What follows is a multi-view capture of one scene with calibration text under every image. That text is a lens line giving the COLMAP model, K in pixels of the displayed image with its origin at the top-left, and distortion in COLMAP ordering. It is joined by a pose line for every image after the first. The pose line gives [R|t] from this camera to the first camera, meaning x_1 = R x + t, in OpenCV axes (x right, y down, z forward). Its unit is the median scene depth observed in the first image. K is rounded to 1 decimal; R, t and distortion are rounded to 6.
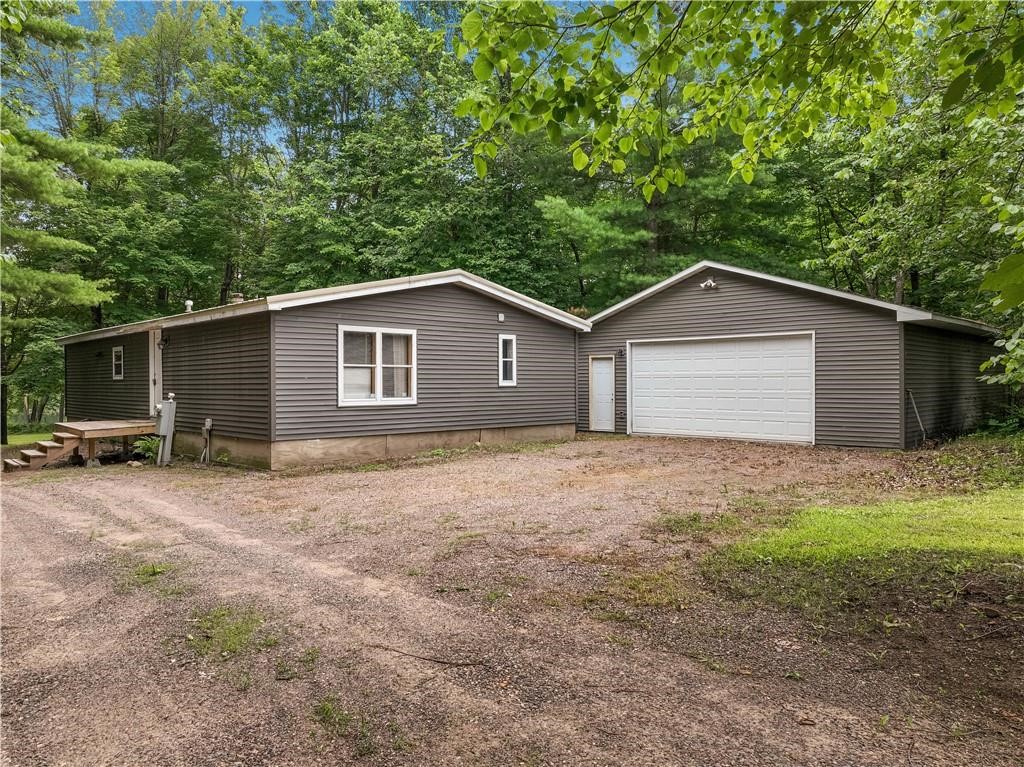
lens RADIAL K [[712.6, 0, 511.0], [0, 712.6, 382.5], [0, 0, 1]] dist [0.002883, 0.005176]
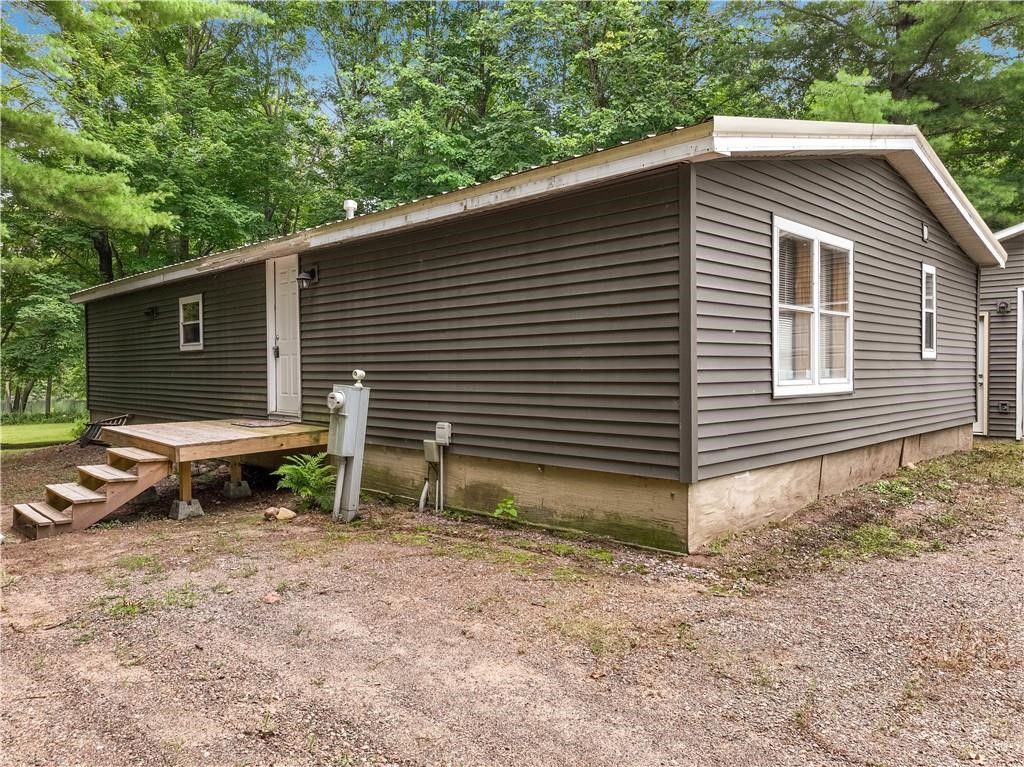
lens RADIAL K [[712.6, 0, 515.9], [0, 712.6, 382.8], [0, 0, 1]] dist [0.002883, 0.005176]
pose [[0.999591, -0.000483, 0.028578, -0.361479], [-0.000097, 0.999794, 0.020285, 0.013184], [-0.028581, -0.020280, 0.999386, 0.478952]]
